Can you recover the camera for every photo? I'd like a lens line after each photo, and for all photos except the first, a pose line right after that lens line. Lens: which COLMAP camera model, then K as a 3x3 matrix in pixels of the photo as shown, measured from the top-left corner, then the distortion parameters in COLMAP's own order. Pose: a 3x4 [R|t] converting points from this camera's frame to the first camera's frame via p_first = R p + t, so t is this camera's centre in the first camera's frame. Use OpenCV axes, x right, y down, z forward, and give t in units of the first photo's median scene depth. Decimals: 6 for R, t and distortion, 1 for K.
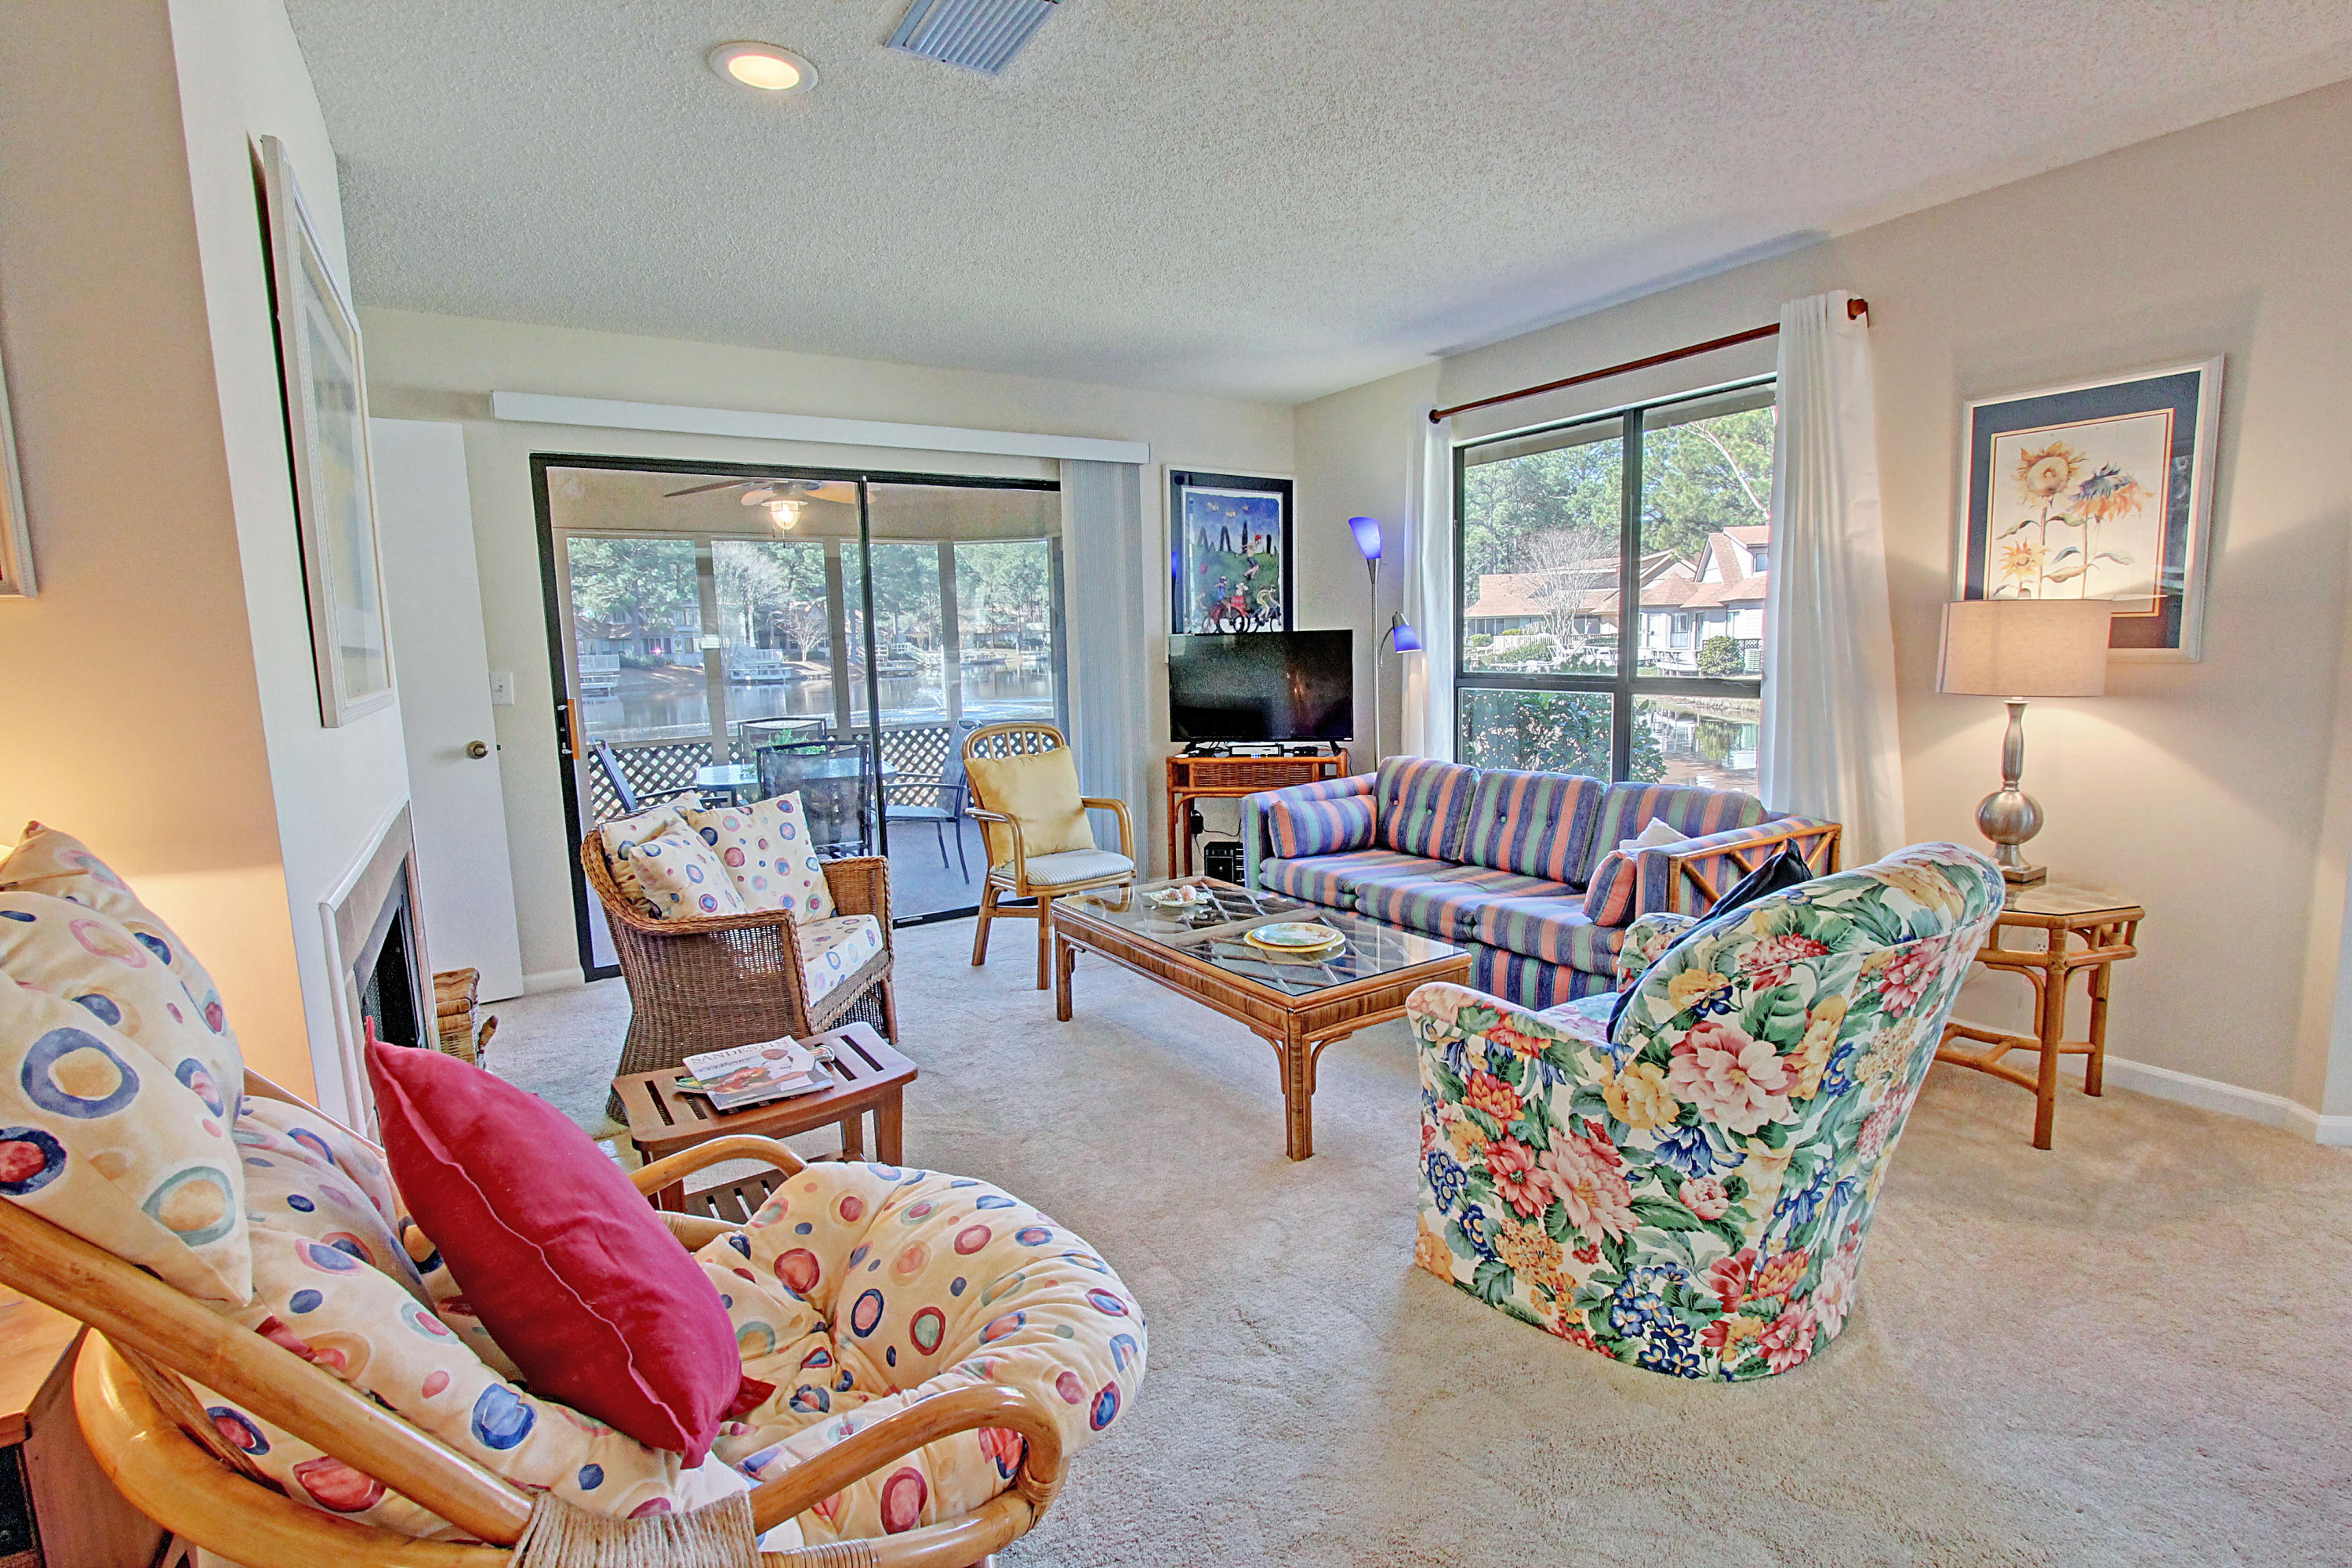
lens RADIAL K [[1106.1, 0, 1176.0], [0, 1106.1, 784.0], [0, 0, 1]] dist [0.002366, -0.000107]
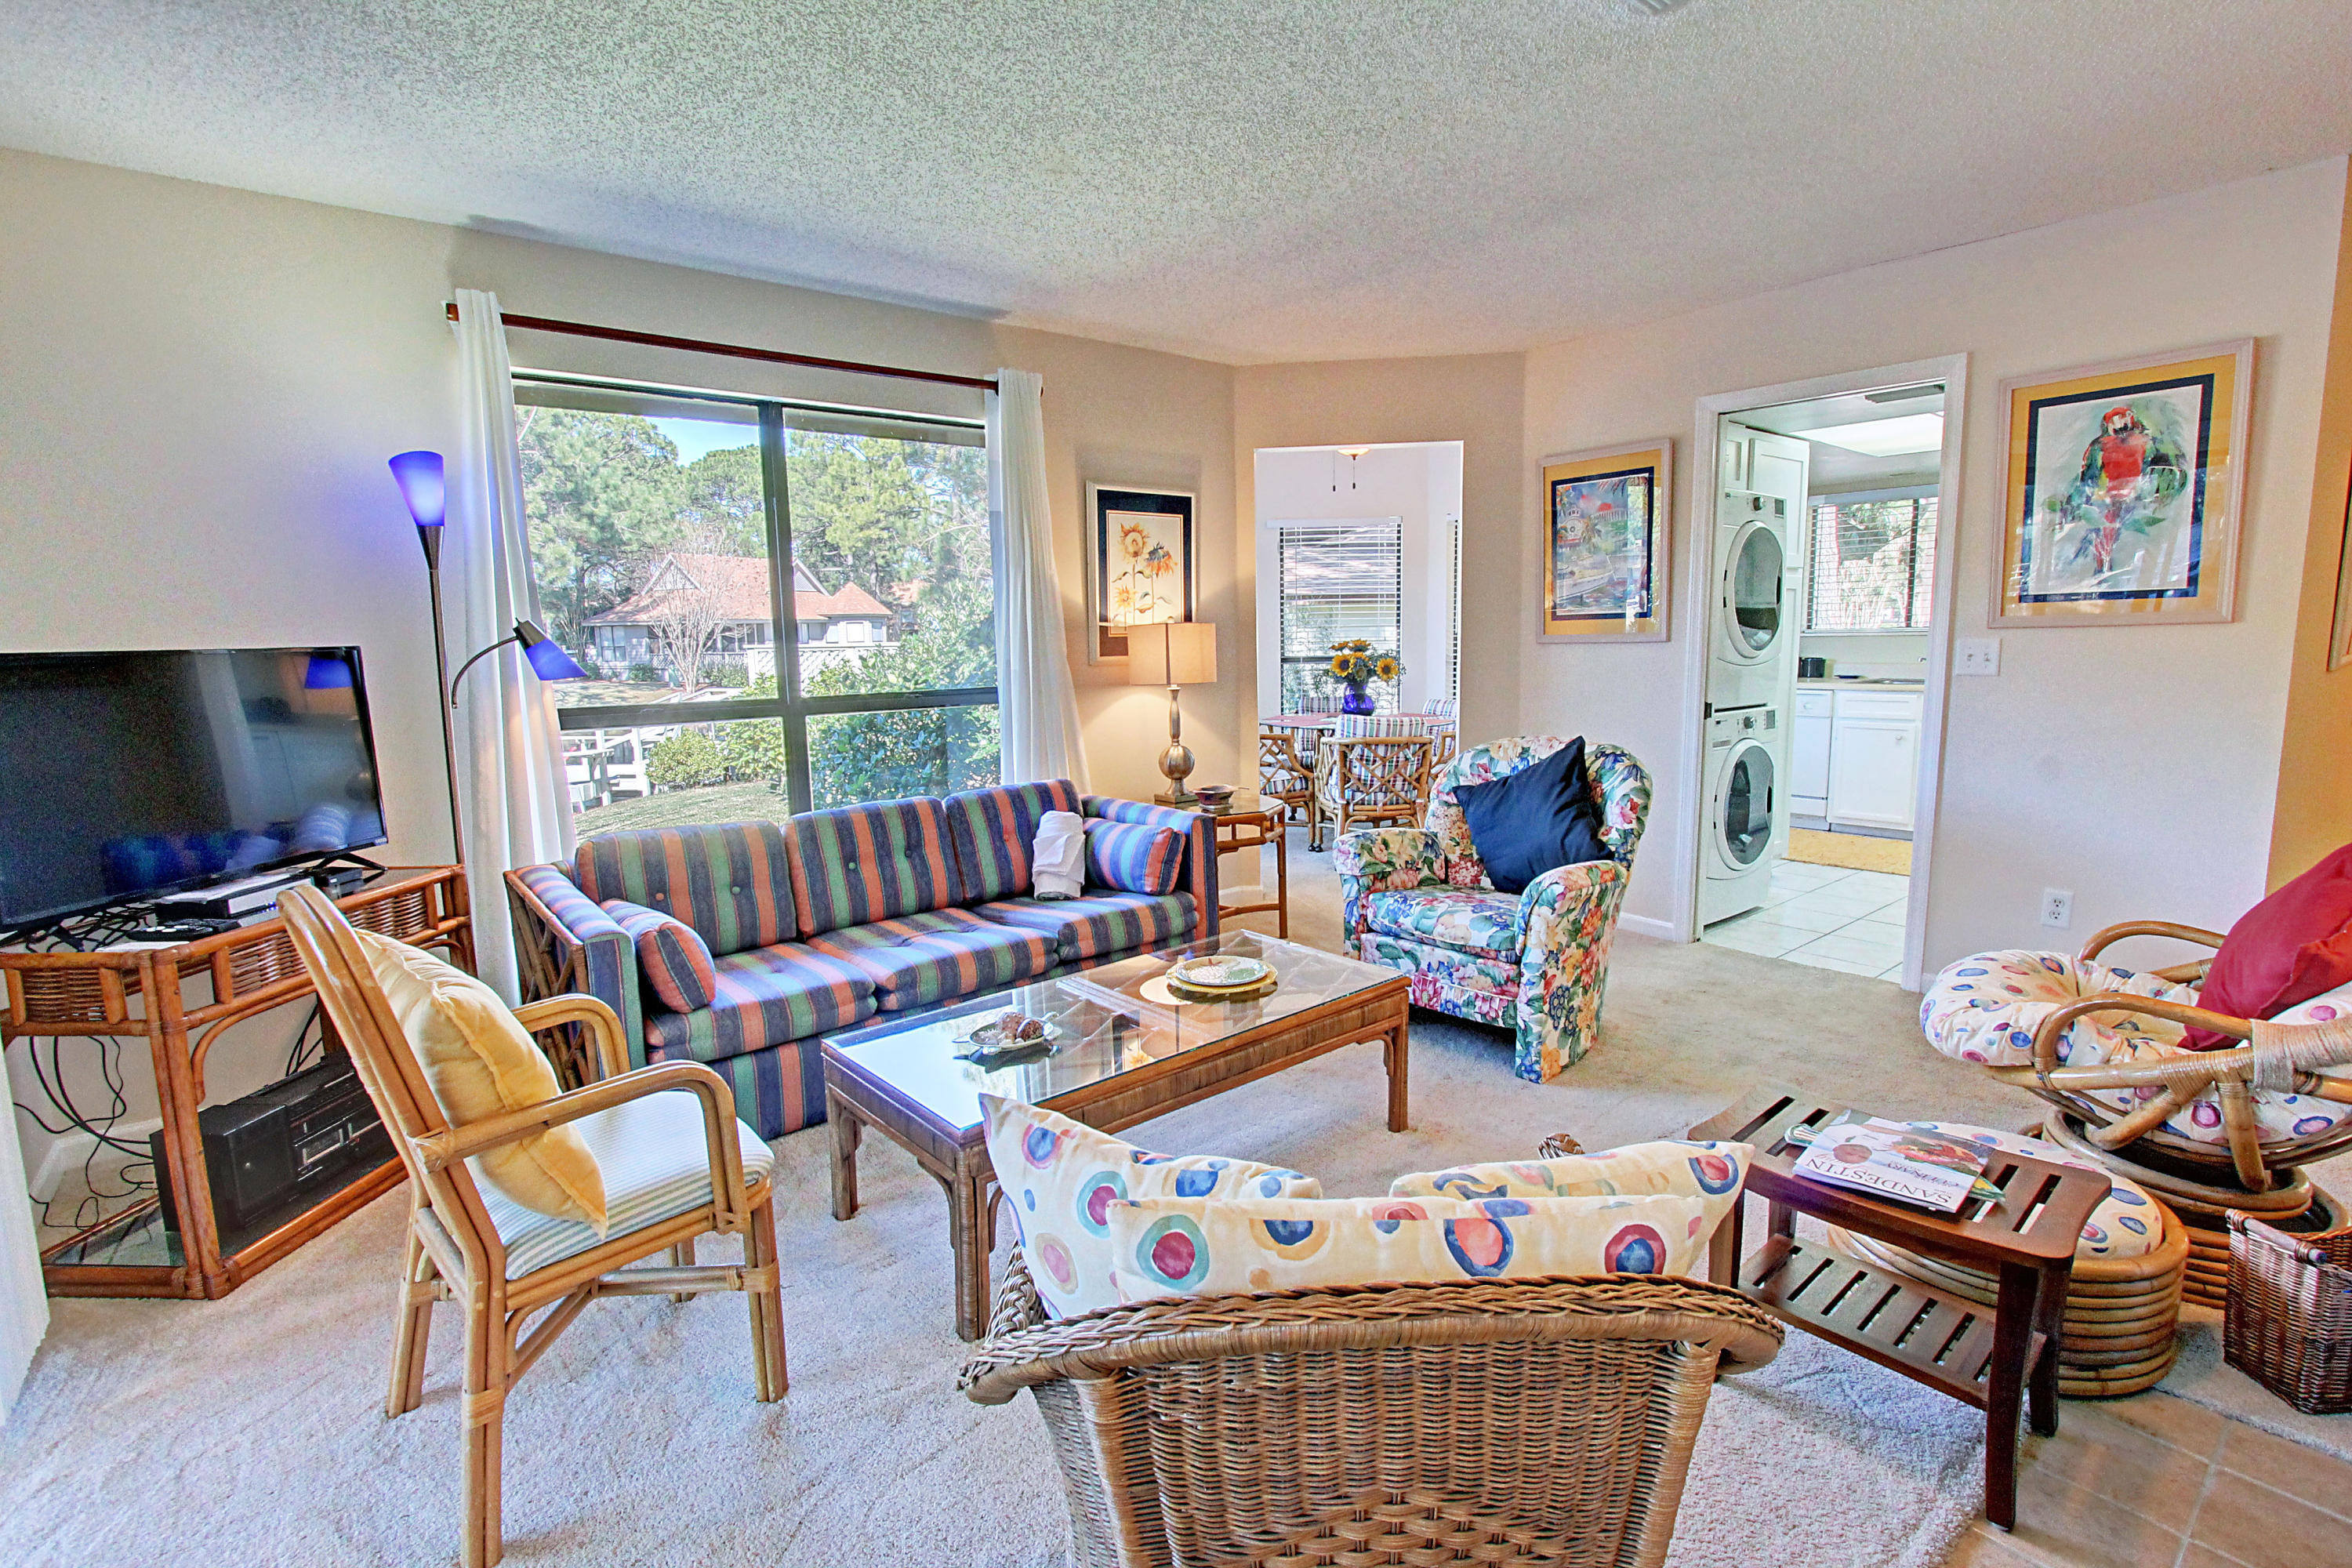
lens RADIAL K [[1155.8, 0, 1176.0], [0, 1155.8, 784.0], [0, 0, 1]] dist [-0.001054, -0.000126]
pose [[-0.146608, -0.104128, 0.983699, -0.784122], [0.150989, 0.980436, 0.126285, -0.133714], [-0.977603, 0.167042, -0.128018, 1.116477]]
